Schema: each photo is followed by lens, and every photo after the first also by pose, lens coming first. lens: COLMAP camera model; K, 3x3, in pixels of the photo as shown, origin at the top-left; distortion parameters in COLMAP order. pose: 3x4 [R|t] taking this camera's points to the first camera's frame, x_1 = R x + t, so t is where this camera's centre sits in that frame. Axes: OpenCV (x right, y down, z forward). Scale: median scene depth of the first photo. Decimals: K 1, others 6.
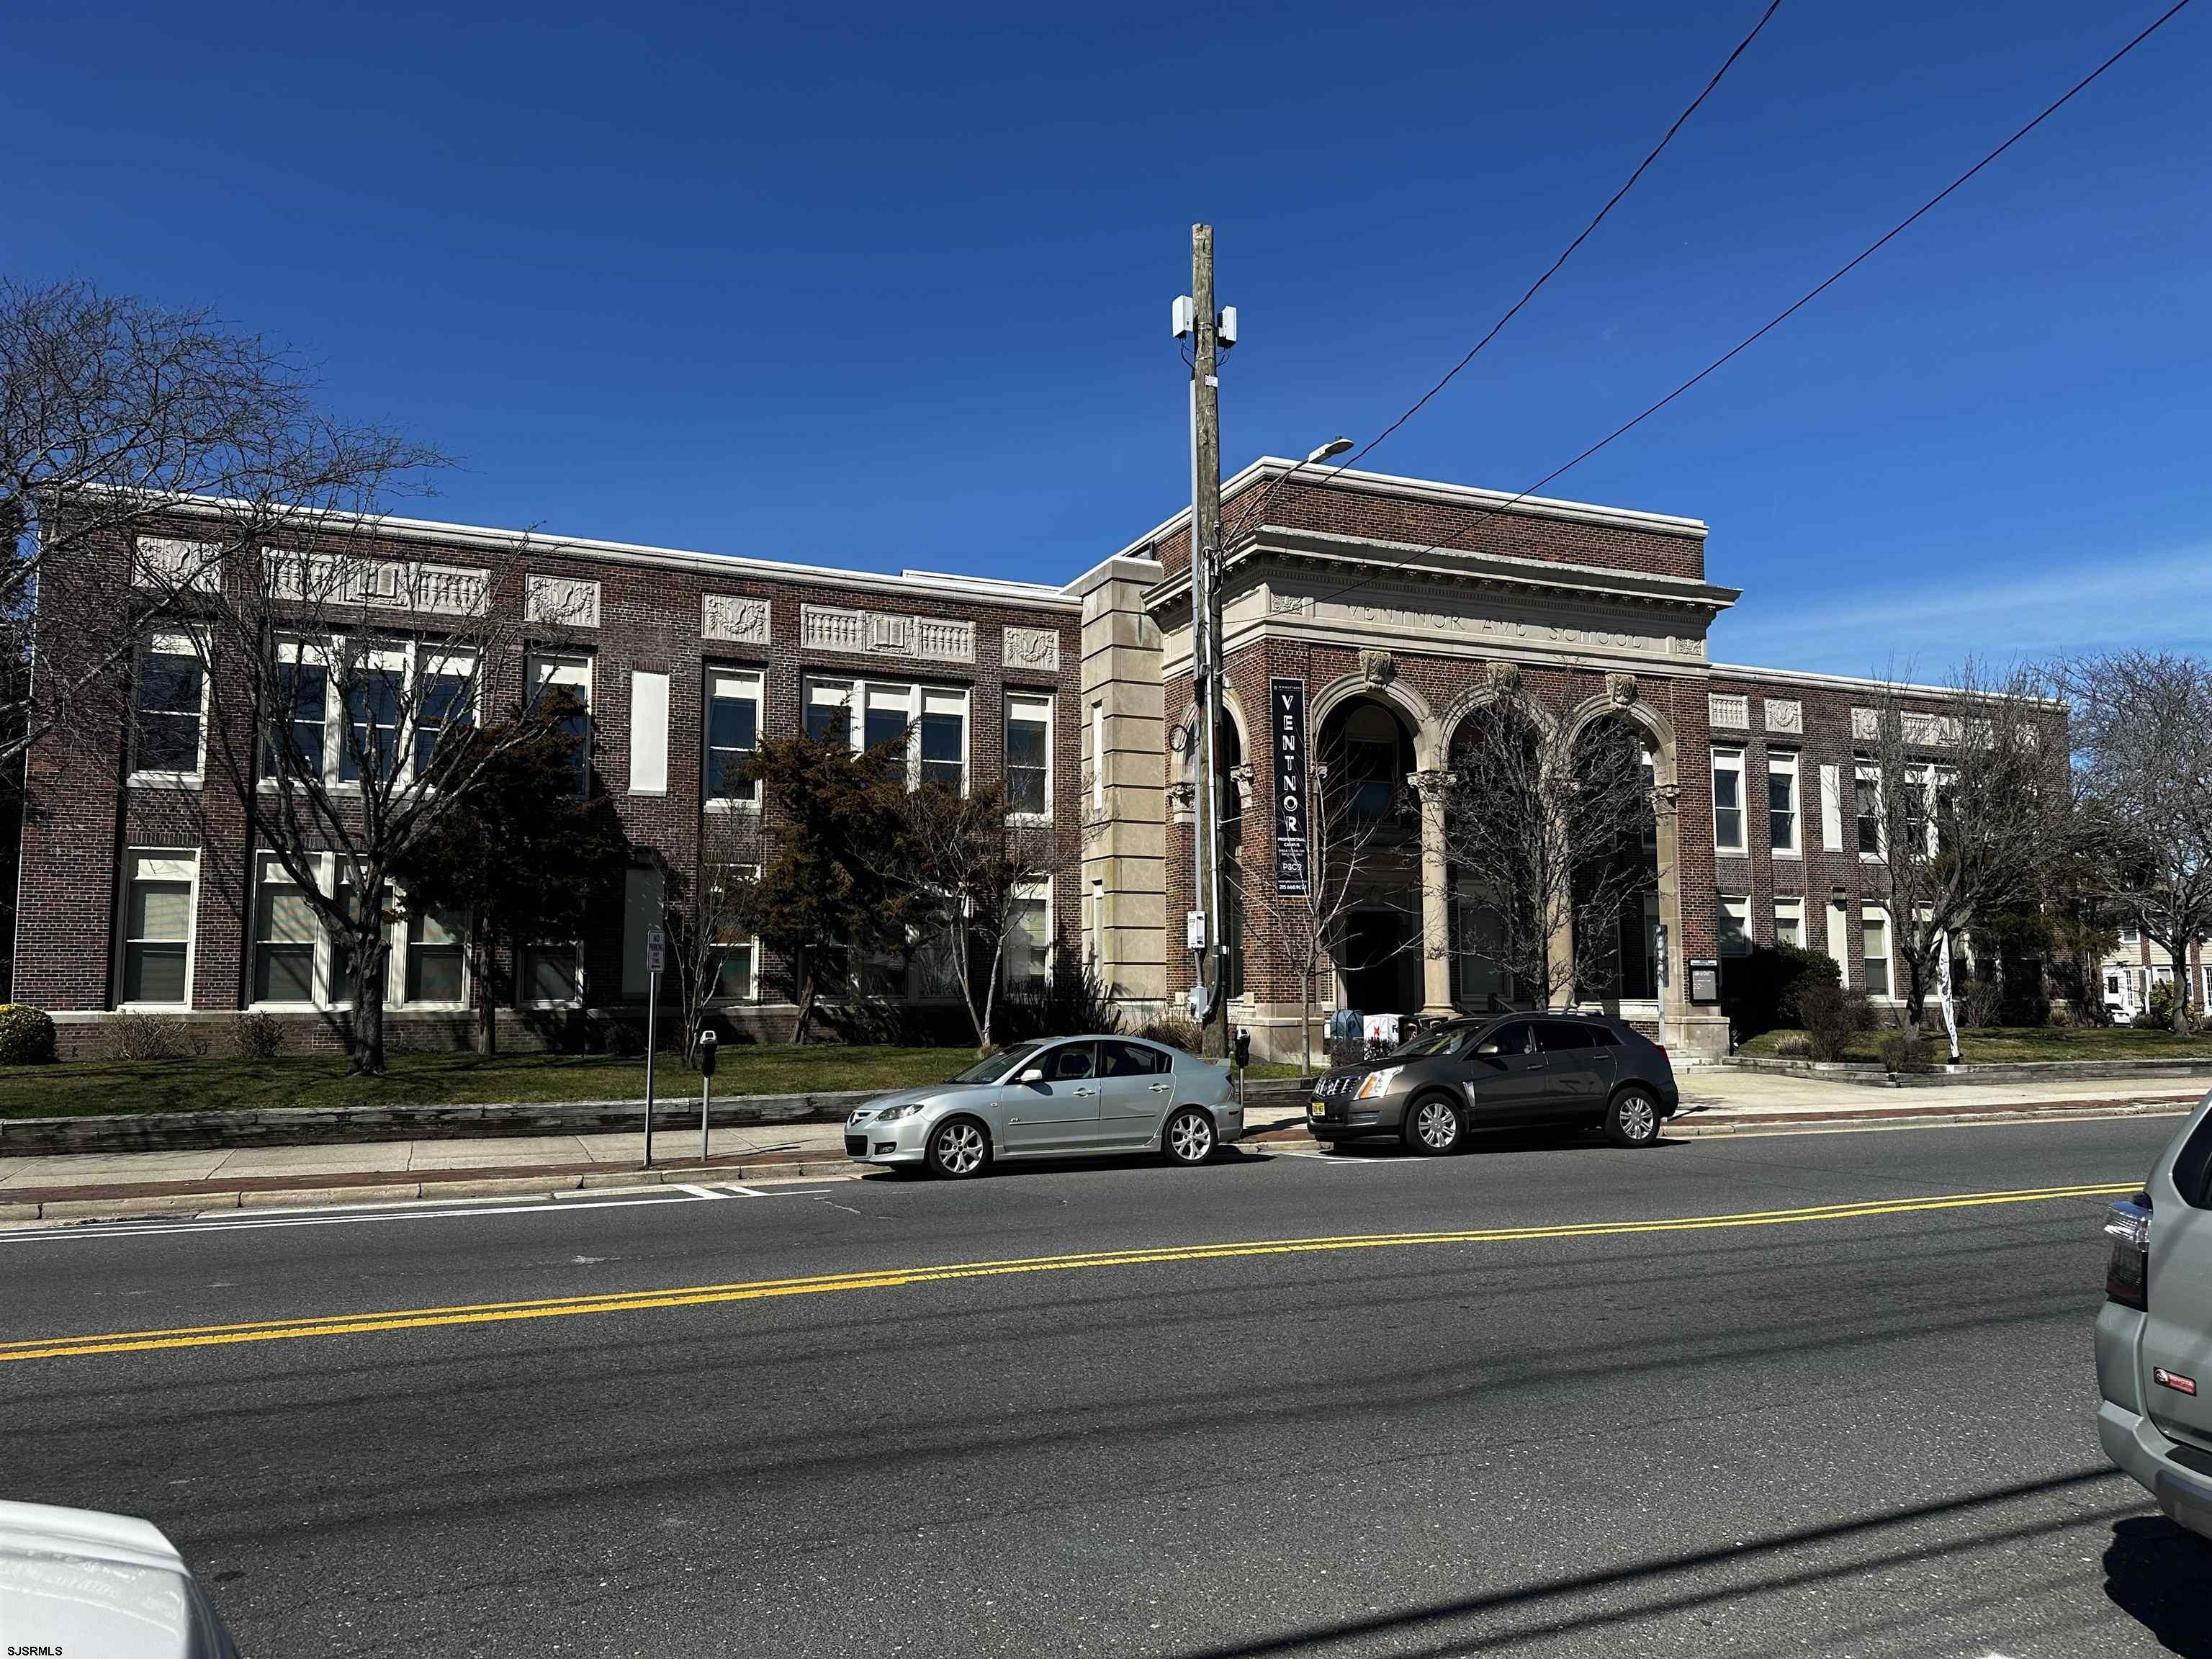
lens RADIAL K [[1537.5, 0, 1106.0], [0, 1537.5, 829.5], [0, 0, 1]] dist [0.168779, -0.246934]
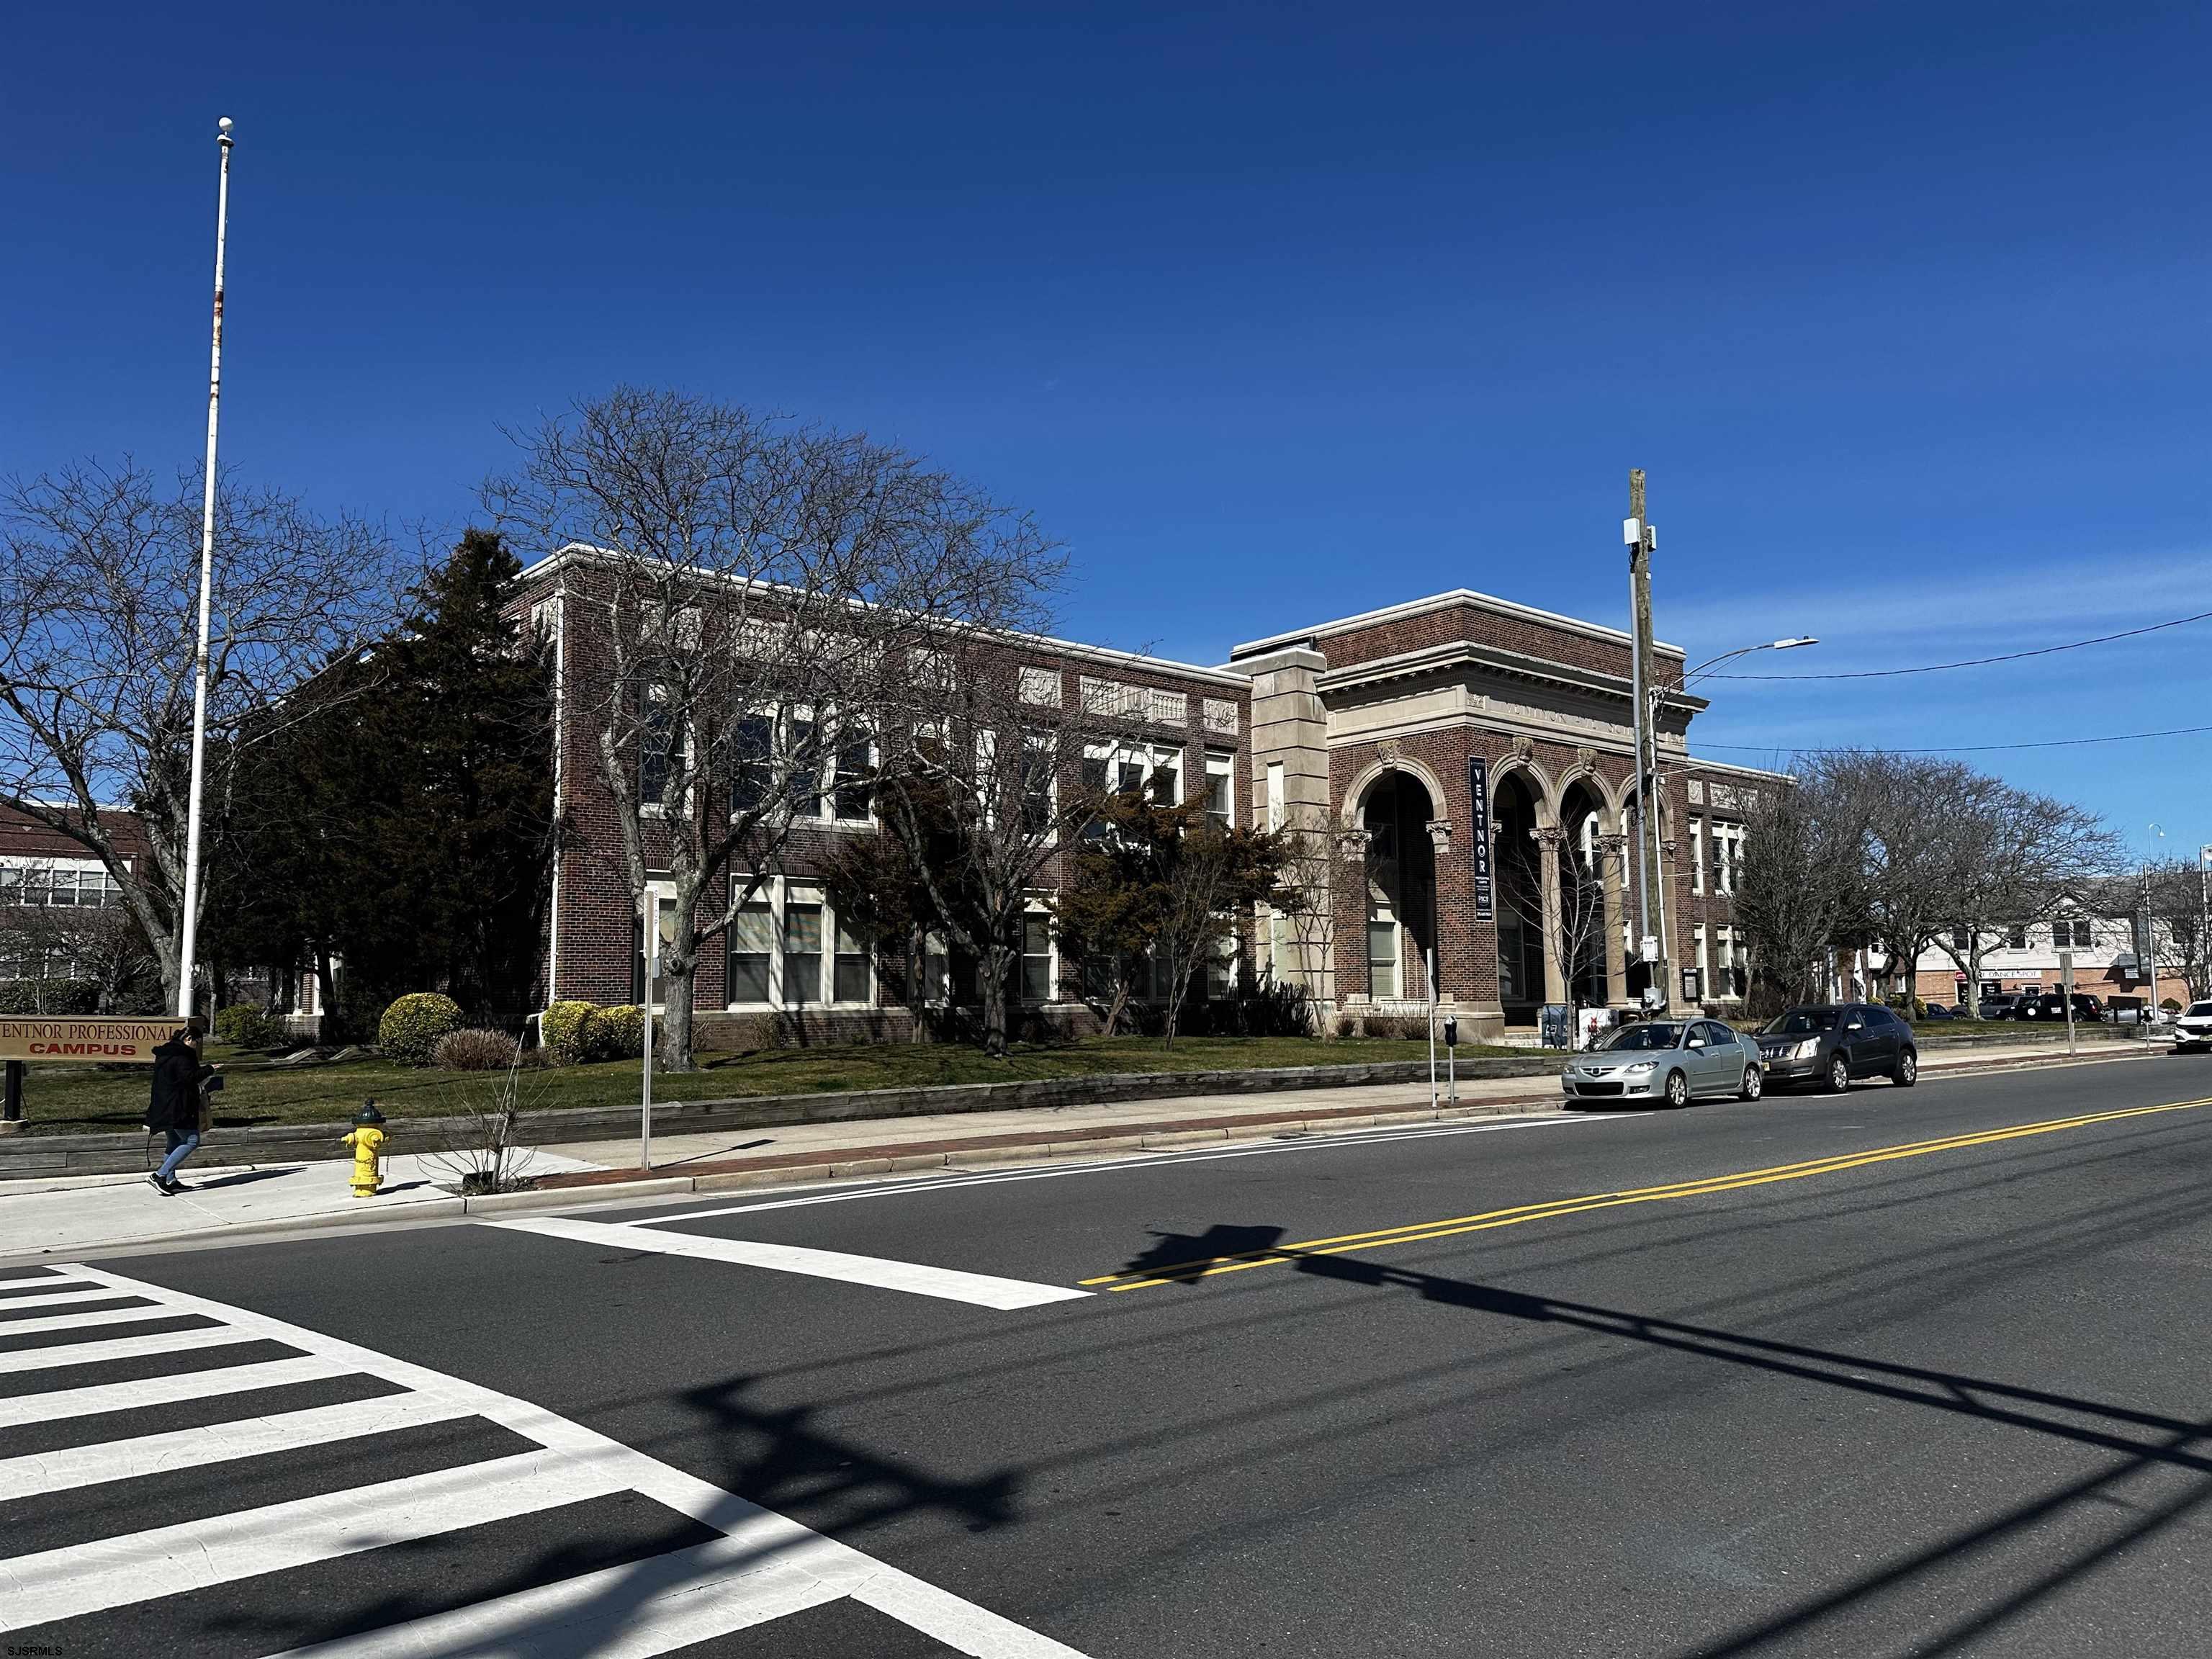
lens RADIAL K [[1554.8, 0, 1106.0], [0, 1554.8, 829.5], [0, 0, 1]] dist [0.204381, -0.370664]
pose [[0.950528, 0.026392, 0.309517, -0.573316], [-0.024843, 0.999651, -0.008948, -0.014481], [-0.309645, 0.000816, 0.950852, -0.177321]]
